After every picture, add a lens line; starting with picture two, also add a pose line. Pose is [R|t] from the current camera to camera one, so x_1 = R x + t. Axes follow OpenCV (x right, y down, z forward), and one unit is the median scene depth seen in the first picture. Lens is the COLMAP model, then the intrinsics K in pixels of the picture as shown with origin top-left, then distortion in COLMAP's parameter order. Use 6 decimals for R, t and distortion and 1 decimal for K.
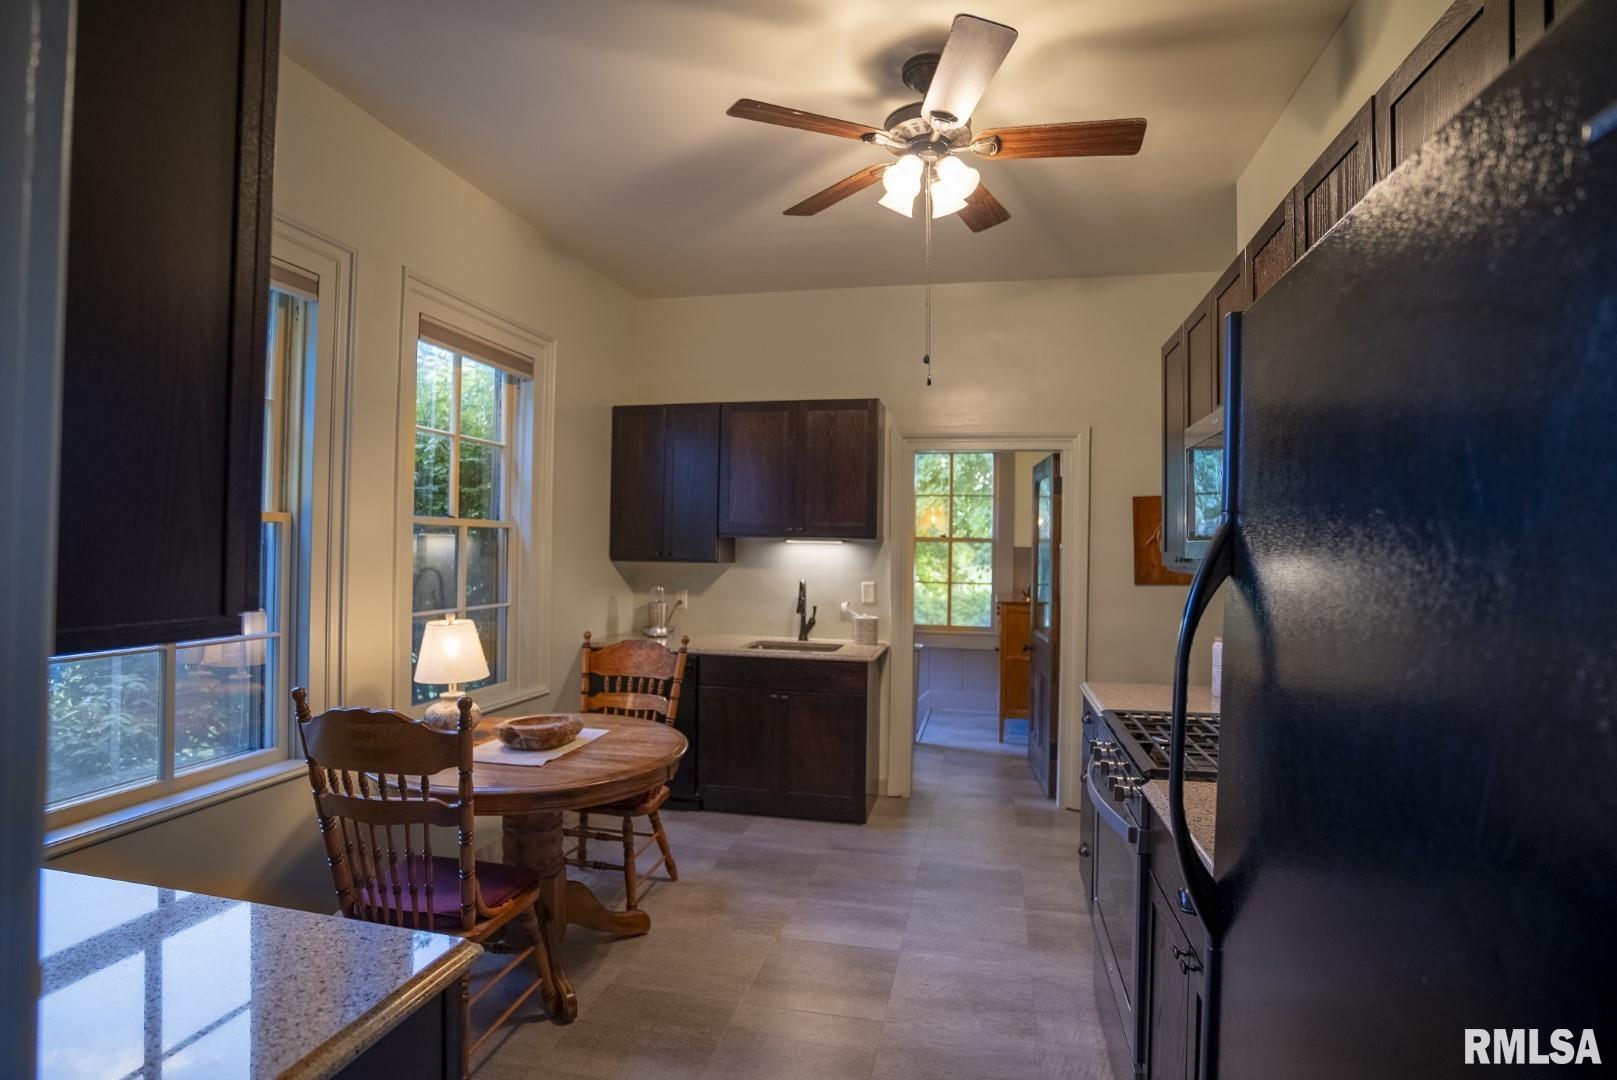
lens RADIAL K [[795.9, 0, 808.5], [0, 795.9, 540.0], [0, 0, 1]] dist [-0.080045, 0.034794]
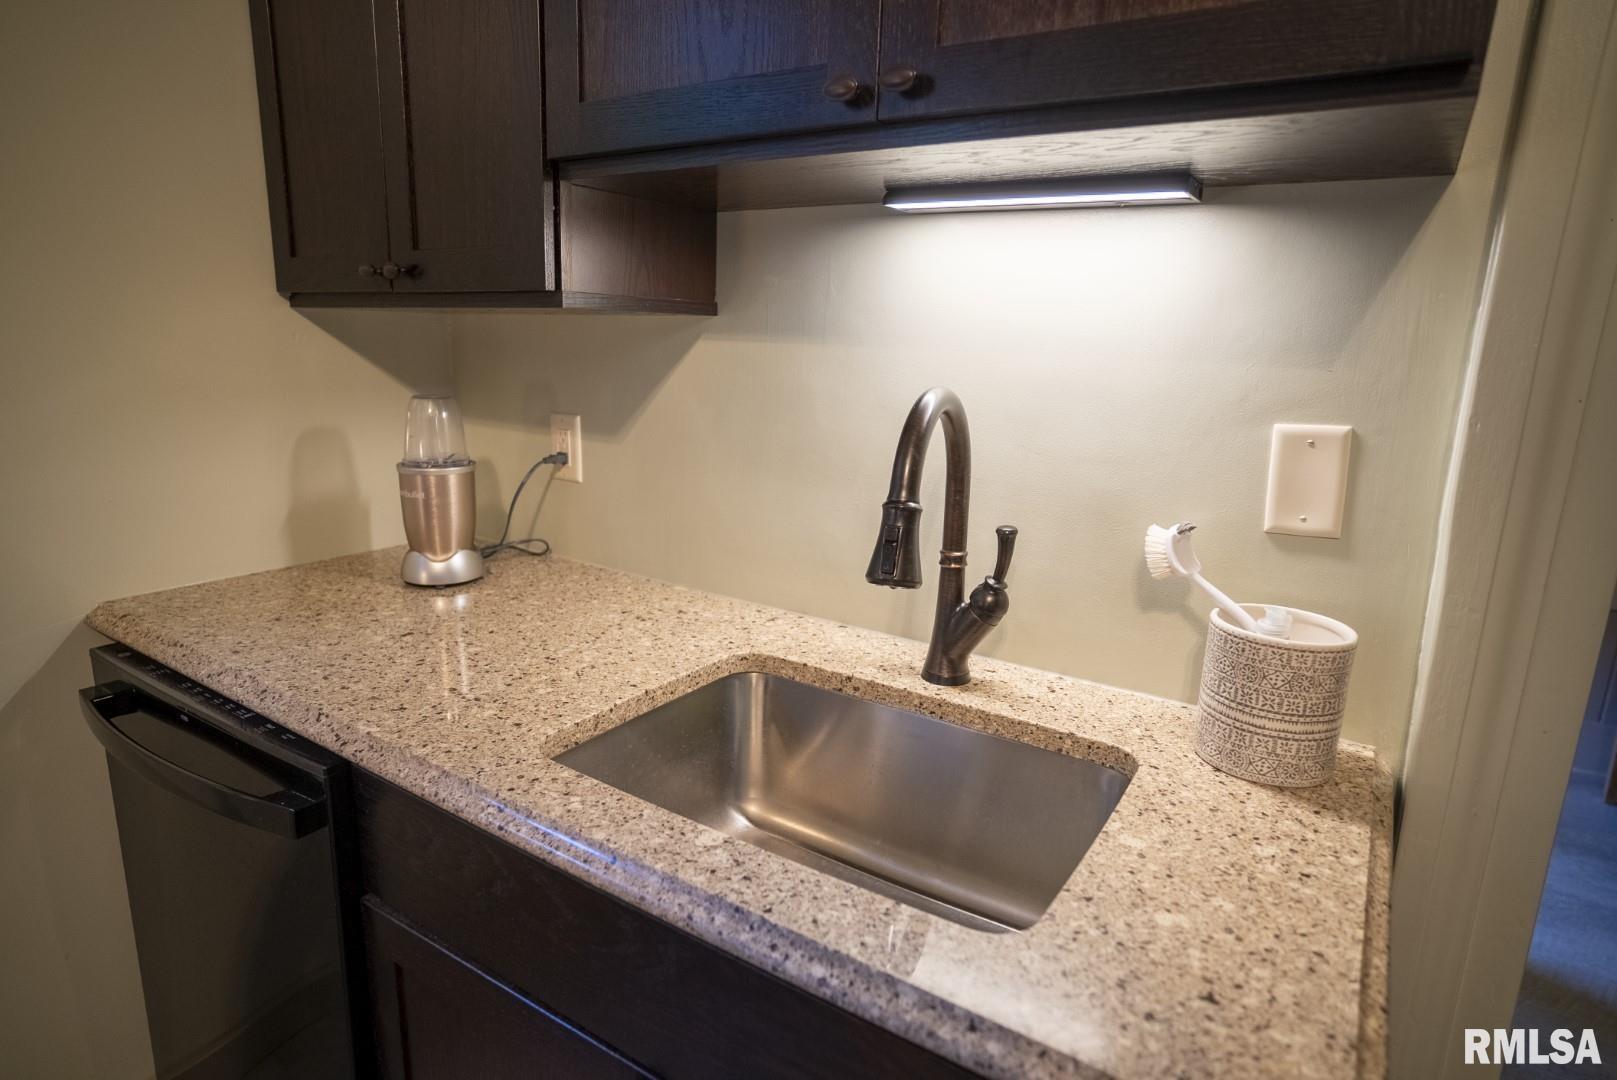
lens RADIAL K [[916.9, 0, 805.1], [0, 916.9, 519.6], [0, 0, 1]] dist [-0.001221, -0.000161]
pose [[0.934166, 0.079958, -0.347764, 0.041047], [-0.001787, 0.975608, 0.219511, 0.028562], [0.356833, -0.204439, 0.911523, 0.761075]]
